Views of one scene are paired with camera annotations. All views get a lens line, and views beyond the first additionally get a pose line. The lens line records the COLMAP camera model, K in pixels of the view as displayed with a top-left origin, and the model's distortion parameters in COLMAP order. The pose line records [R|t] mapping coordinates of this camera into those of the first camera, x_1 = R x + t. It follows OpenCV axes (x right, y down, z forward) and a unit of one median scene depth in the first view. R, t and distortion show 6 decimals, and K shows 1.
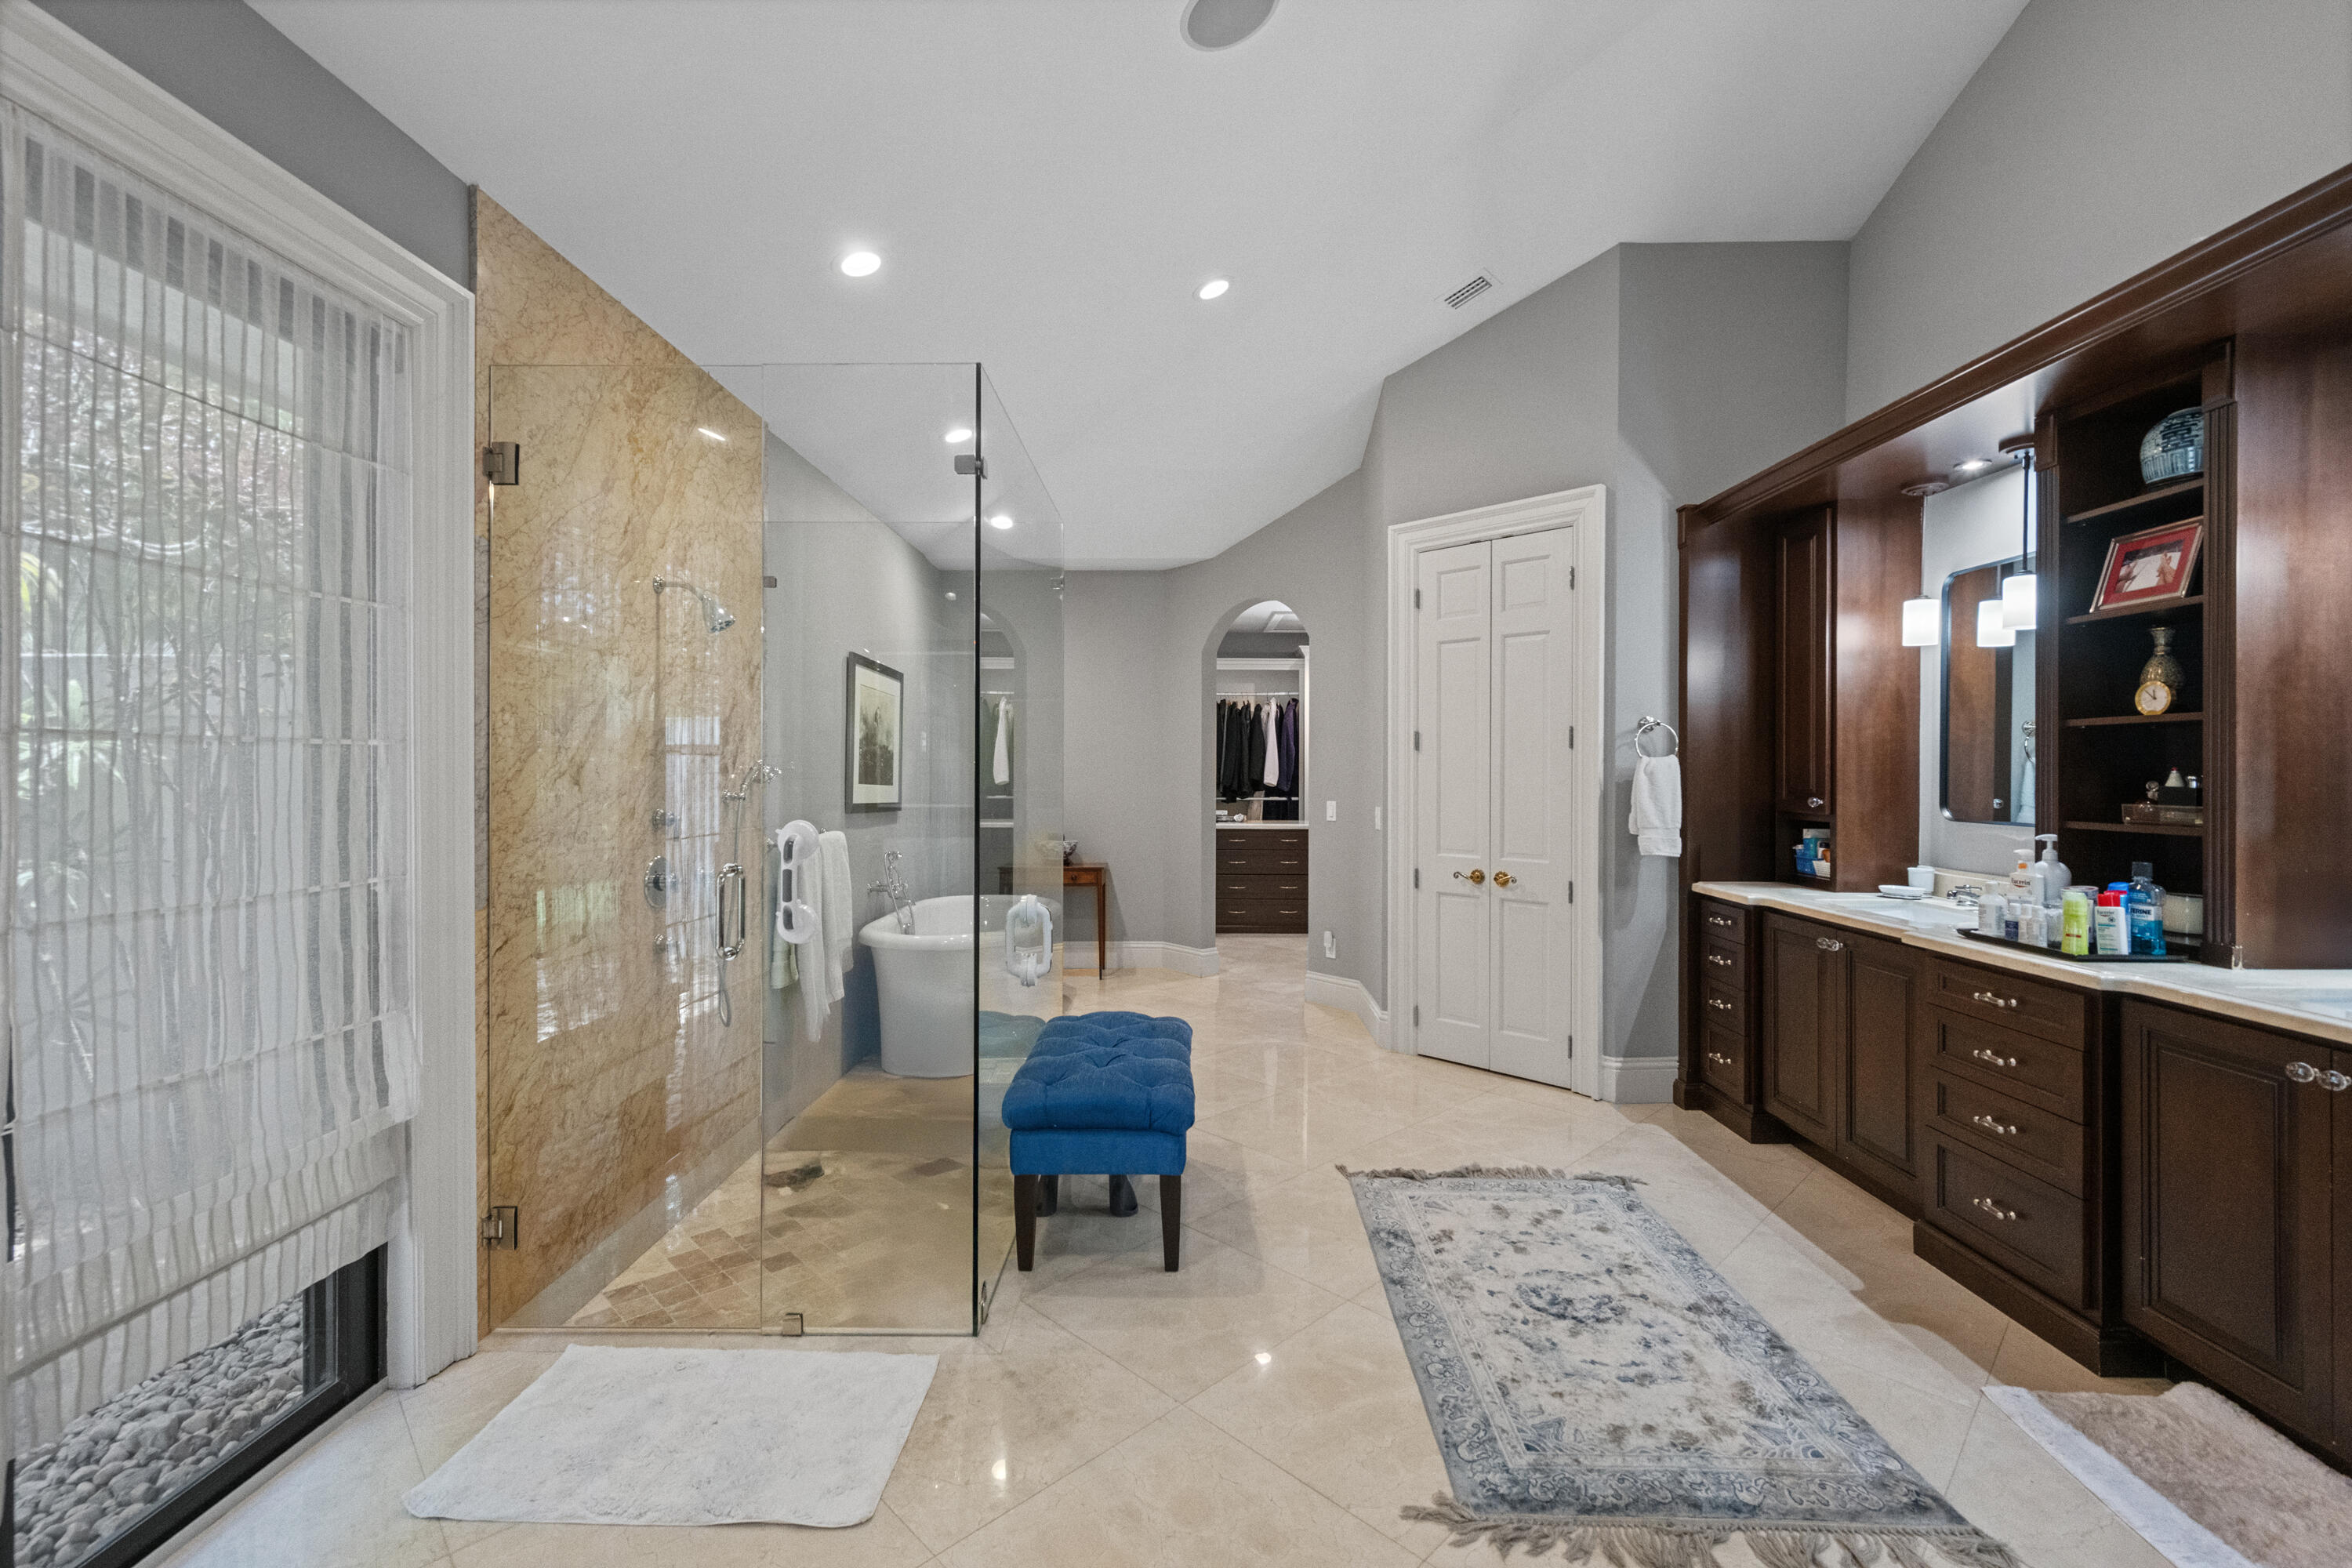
lens RADIAL K [[1009.6, 0, 1176.0], [0, 1009.6, 784.0], [0, 0, 1]] dist [0.000683, 0.000087]
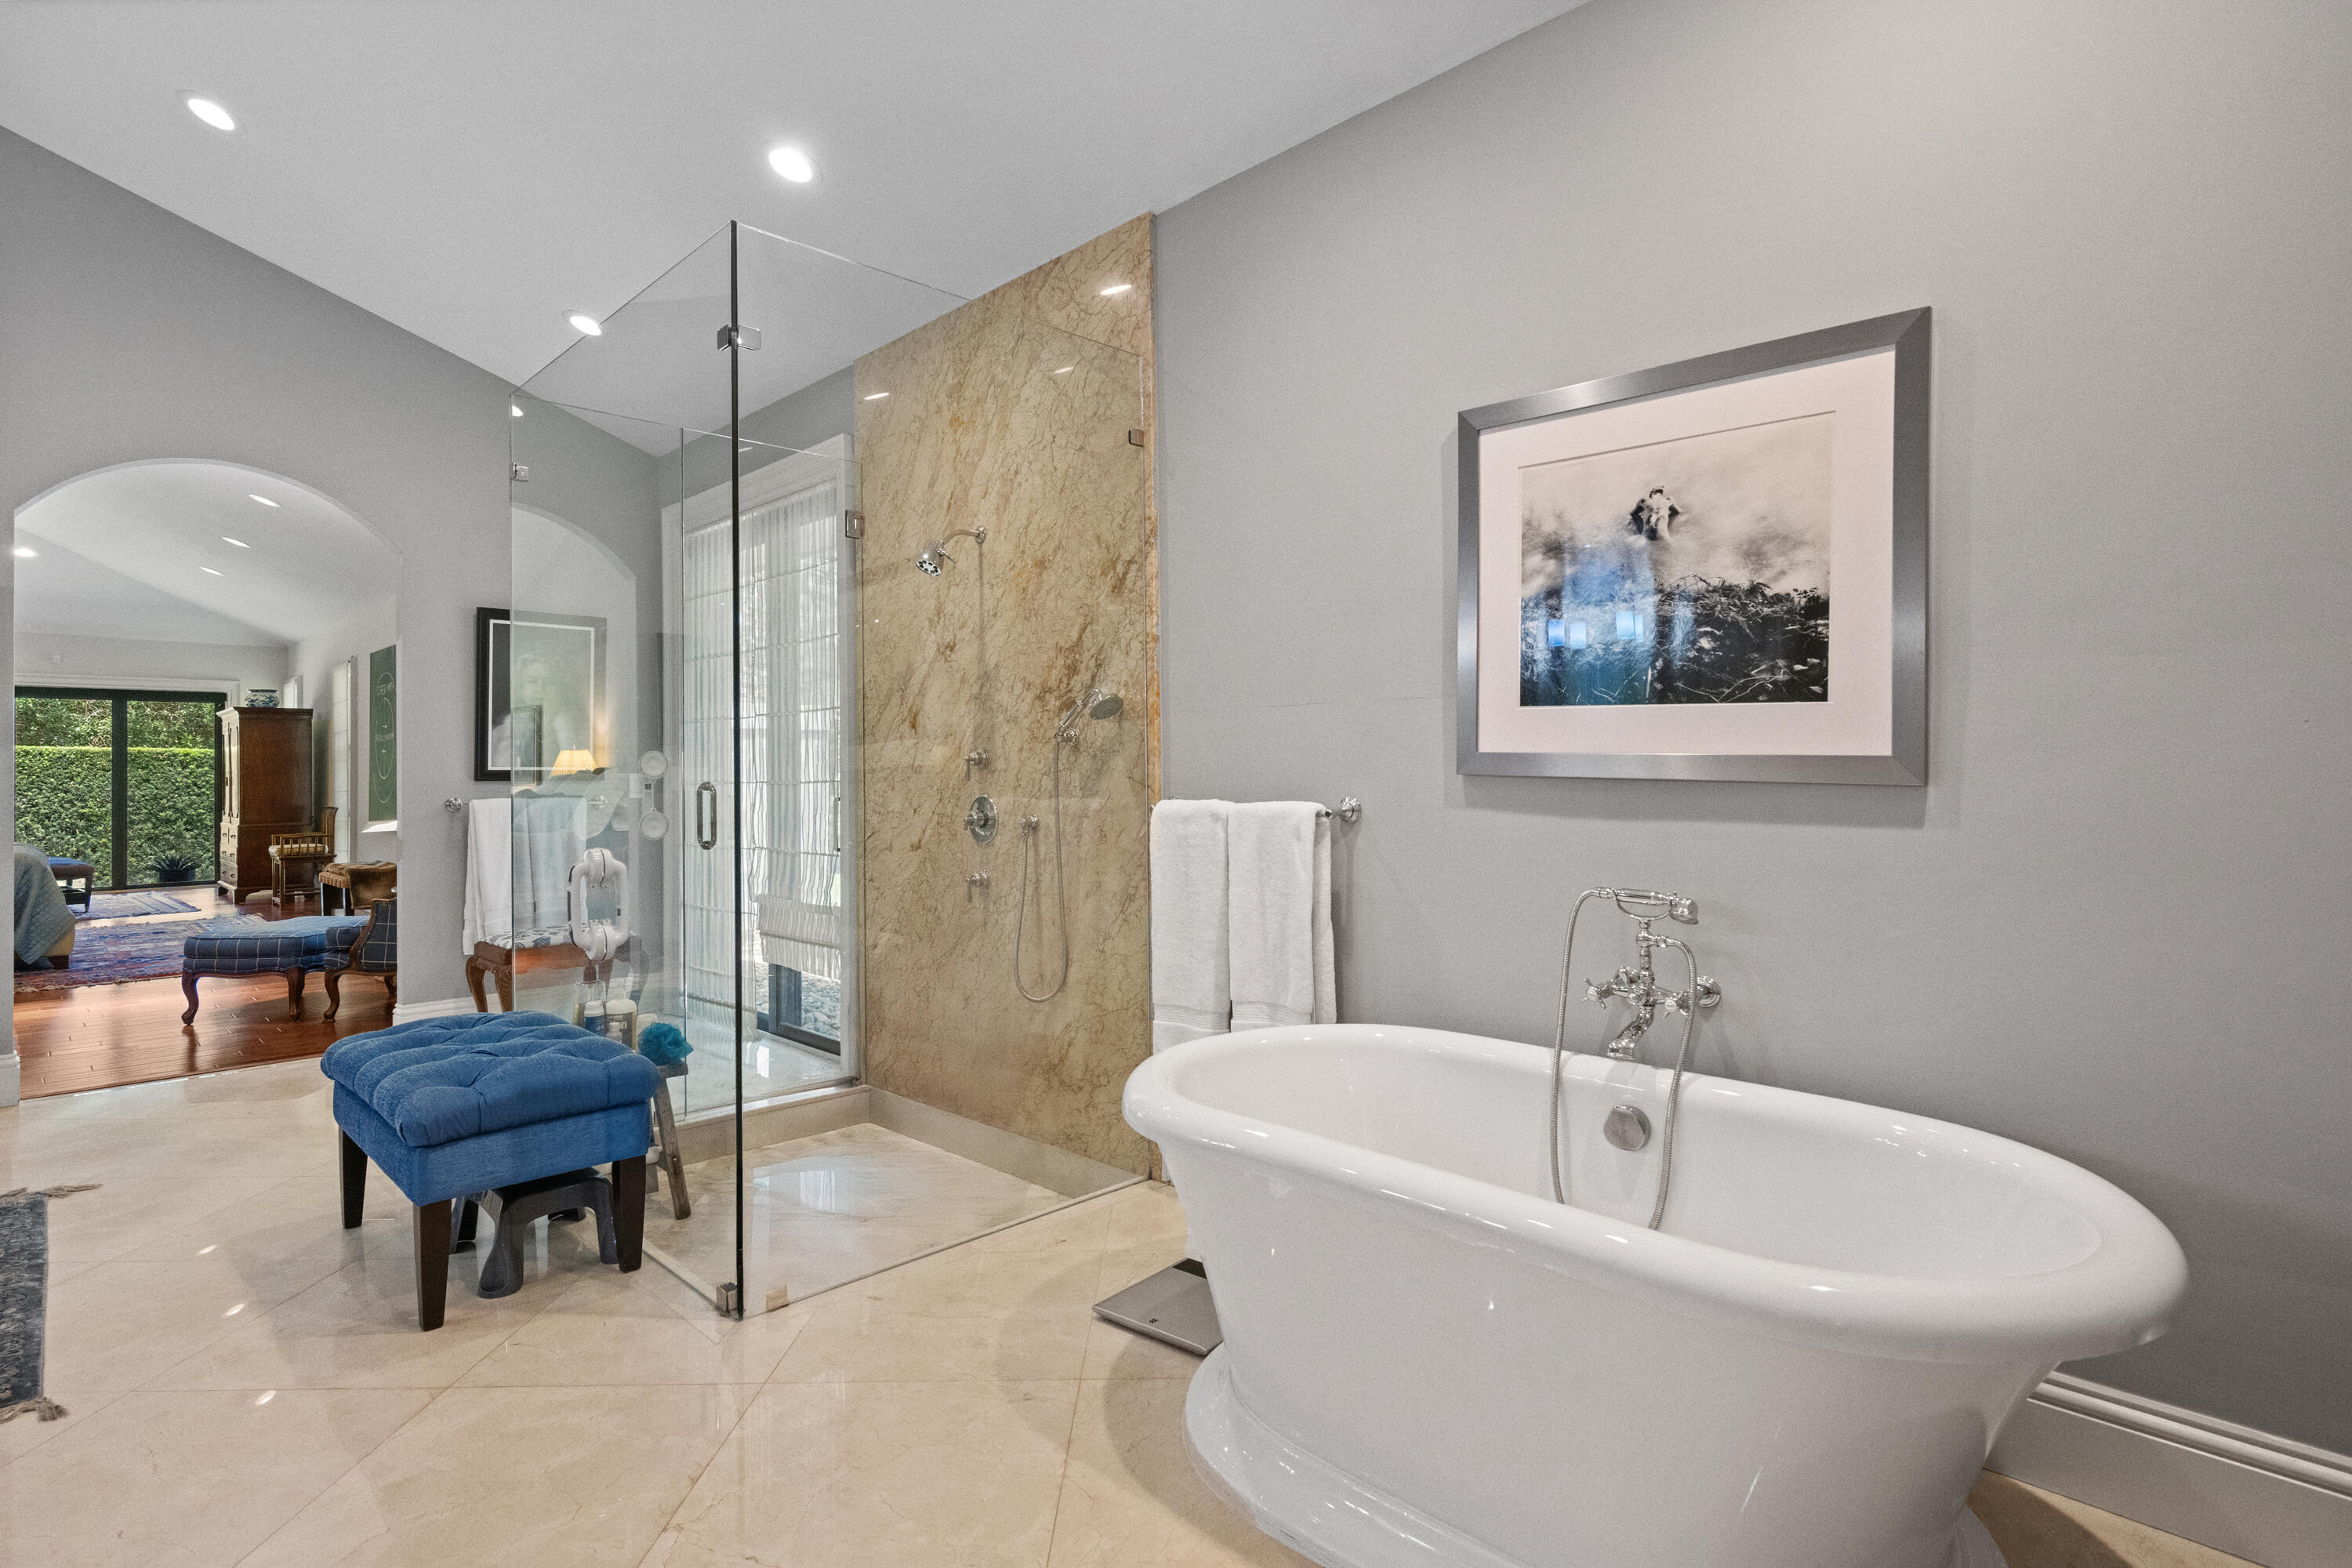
lens RADIAL K [[1156.1, 0, 1184.3], [0, 1156.1, 760.5], [0, 0, 1]] dist [0.002324, 0.000095]
pose [[-0.689946, -0.003637, -0.723852, 0.227106], [-0.003051, 0.999993, -0.002116, 0.041891], [0.723854, 0.000748, -0.689953, 2.147662]]
